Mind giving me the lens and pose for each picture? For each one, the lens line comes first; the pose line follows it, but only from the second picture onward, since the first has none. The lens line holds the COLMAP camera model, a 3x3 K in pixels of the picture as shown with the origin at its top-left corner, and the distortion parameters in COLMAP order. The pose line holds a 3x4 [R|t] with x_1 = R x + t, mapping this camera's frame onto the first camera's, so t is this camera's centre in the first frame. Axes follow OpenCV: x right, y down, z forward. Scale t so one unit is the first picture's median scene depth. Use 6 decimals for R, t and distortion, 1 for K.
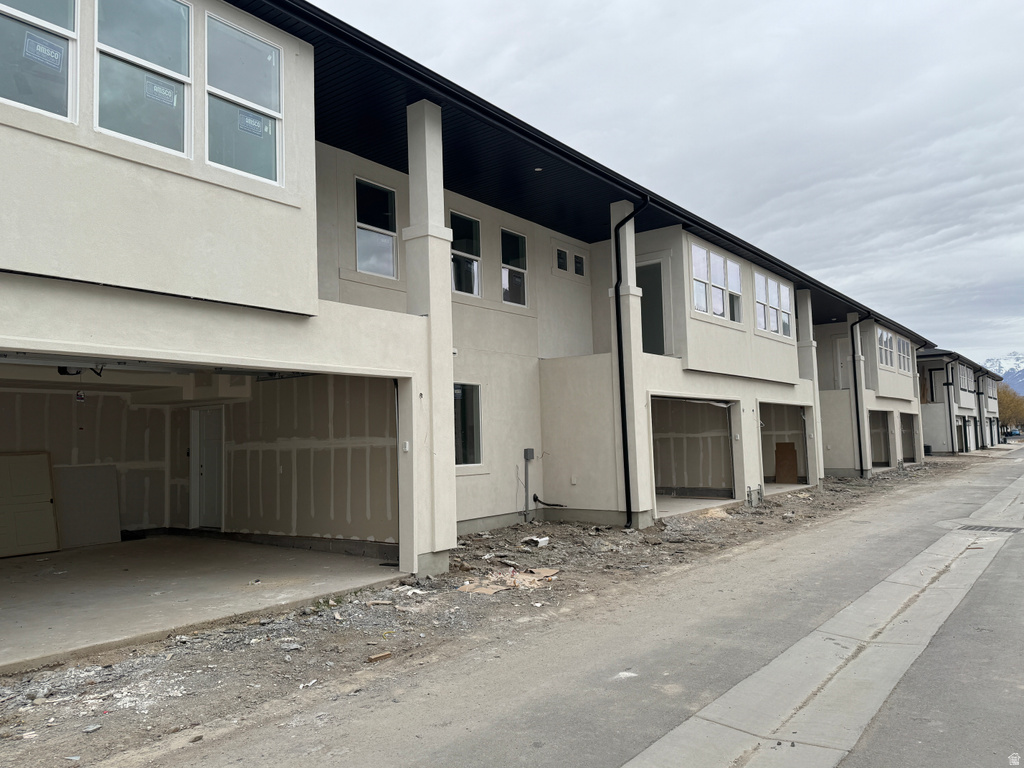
lens RADIAL K [[761.8, 0, 512.0], [0, 761.8, 384.0], [0, 0, 1]] dist [0.133993, -0.177623]
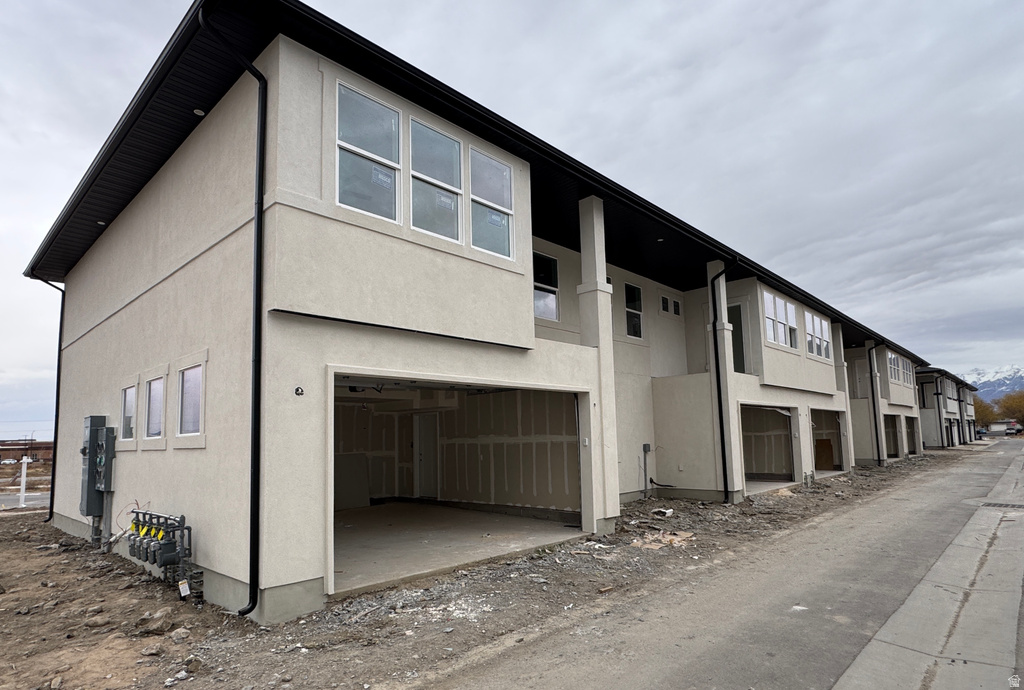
lens RADIAL K [[563.9, 0, 513.1], [0, 563.9, 384.5], [0, 0, 1]] dist [-0.000182, 0.003017]
pose [[0.994396, -0.008613, -0.105365, -0.117886], [0.006396, 0.999751, -0.021361, -0.000798], [0.105523, 0.020568, 0.994204, -0.024501]]
